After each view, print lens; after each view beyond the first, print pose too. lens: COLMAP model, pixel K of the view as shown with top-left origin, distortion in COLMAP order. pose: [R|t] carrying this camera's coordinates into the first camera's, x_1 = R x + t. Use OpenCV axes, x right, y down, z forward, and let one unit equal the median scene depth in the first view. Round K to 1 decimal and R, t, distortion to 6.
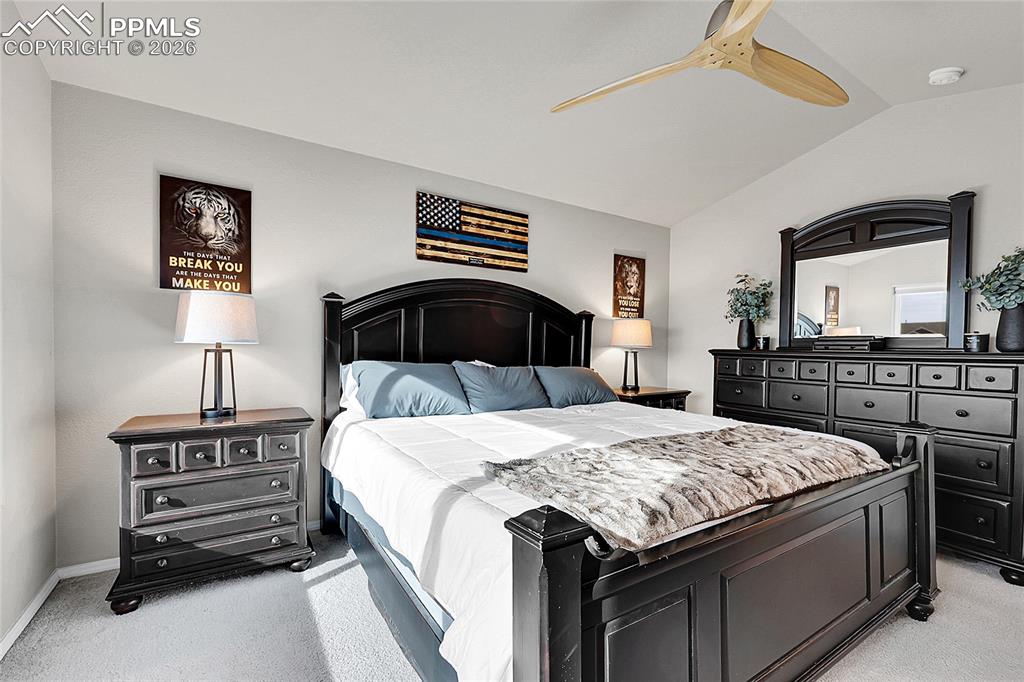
lens RADIAL K [[420.8, 0, 512.0], [0, 420.8, 341.0], [0, 0, 1]] dist [0.001256, 0.000158]
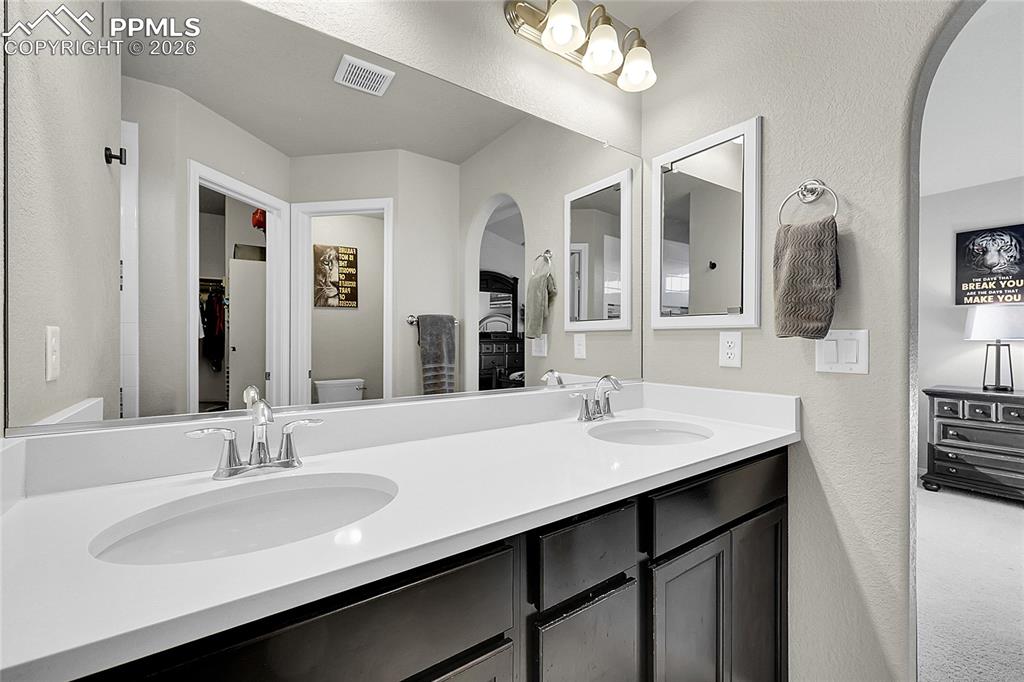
lens RADIAL K [[428.8, 0, 511.7], [0, 428.8, 363.1], [0, 0, 1]] dist [-0.002090, -0.000573]
pose [[0.048785, 0.037099, -0.998120, 0.654882], [0.024271, 0.998971, 0.038317, -0.011599], [0.998514, -0.026095, 0.047834, -0.703732]]
